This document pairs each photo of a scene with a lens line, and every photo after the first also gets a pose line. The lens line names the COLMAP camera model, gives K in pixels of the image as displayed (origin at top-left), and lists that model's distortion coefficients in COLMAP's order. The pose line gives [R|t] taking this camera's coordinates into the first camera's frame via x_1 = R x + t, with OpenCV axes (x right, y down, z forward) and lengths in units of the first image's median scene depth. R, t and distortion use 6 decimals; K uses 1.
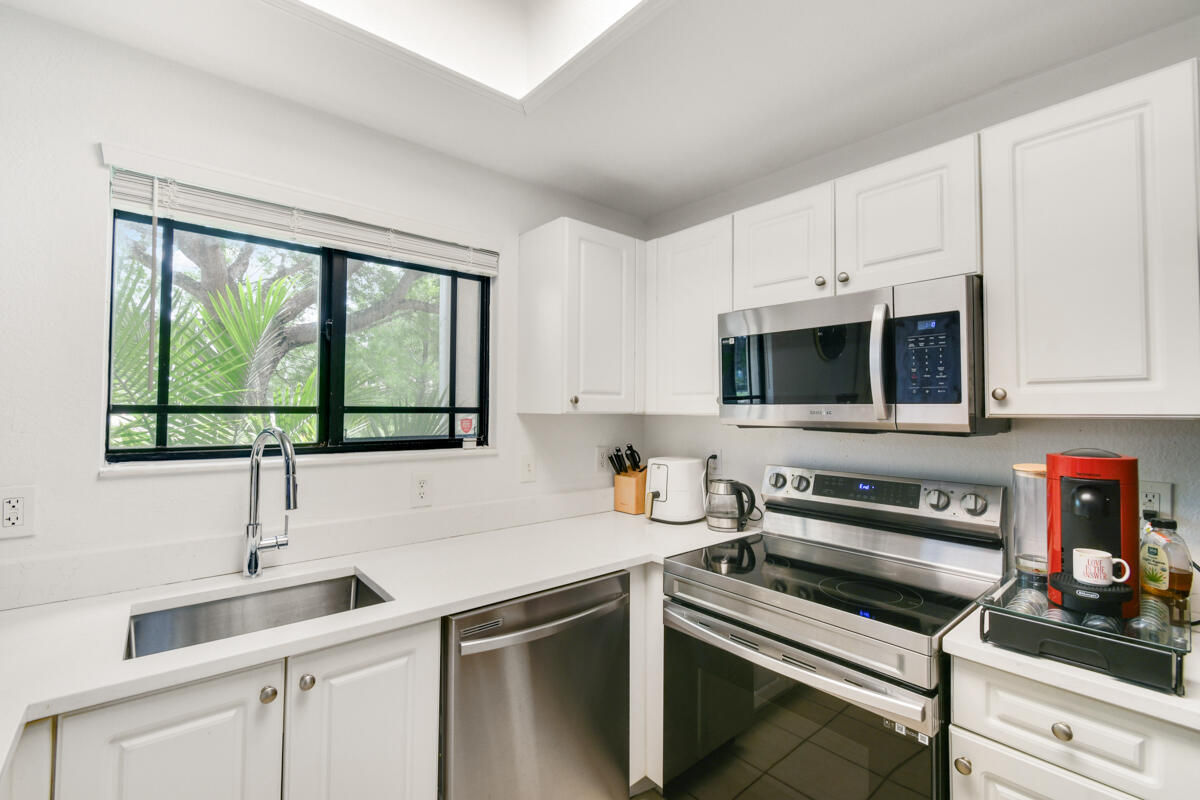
lens RADIAL K [[528.4, 0, 603.5], [0, 528.4, 391.4], [0, 0, 1]] dist [0.013036, -0.005330]
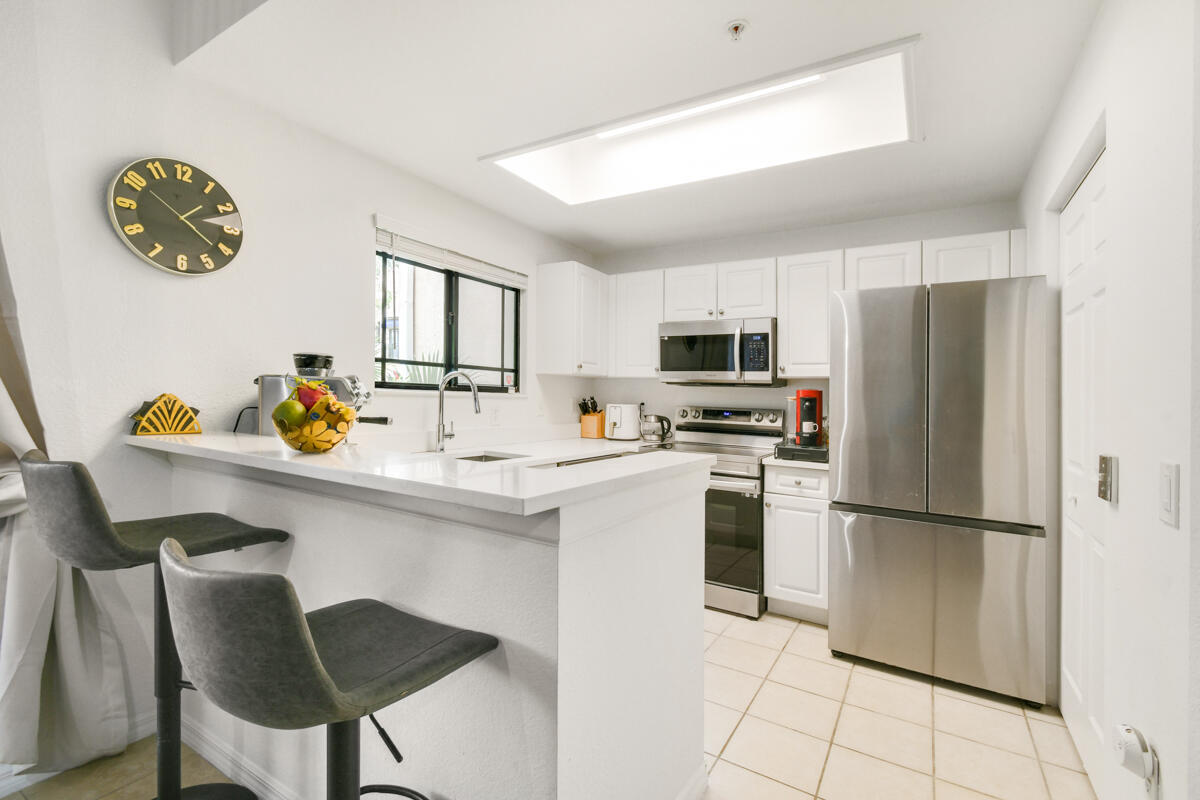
lens RADIAL K [[528.4, 0, 611.7], [0, 528.4, 393.0], [0, 0, 1]] dist [0.013036, -0.005330]
pose [[0.945033, 0.018239, 0.326466, -0.636167], [-0.029268, 0.999154, 0.028902, 0.058475], [-0.325663, -0.036869, 0.944767, -0.844119]]
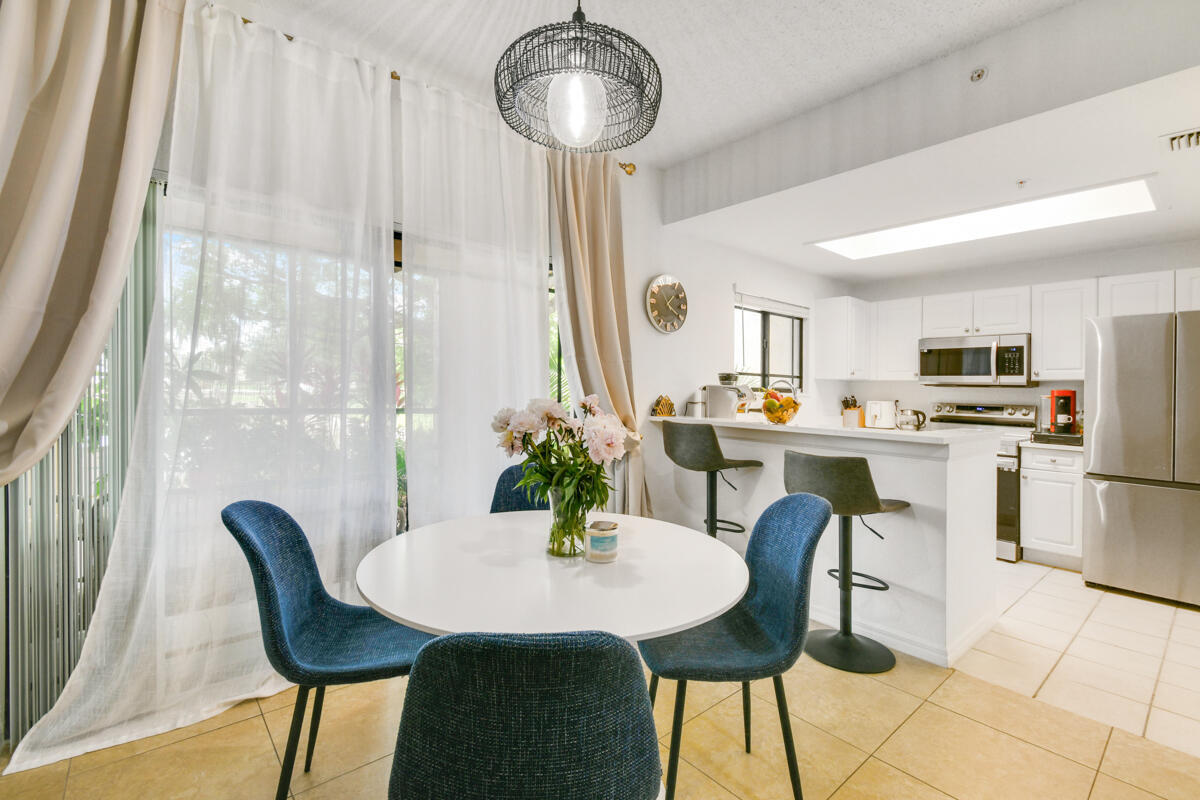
lens RADIAL K [[528.4, 0, 607.3], [0, 528.4, 388.7], [0, 0, 1]] dist [0.013036, -0.005330]
pose [[0.999879, 0.015413, -0.001880, -1.374199], [-0.015333, 0.999198, 0.036994, 0.017039], [0.002449, -0.036961, 0.999314, -1.654489]]
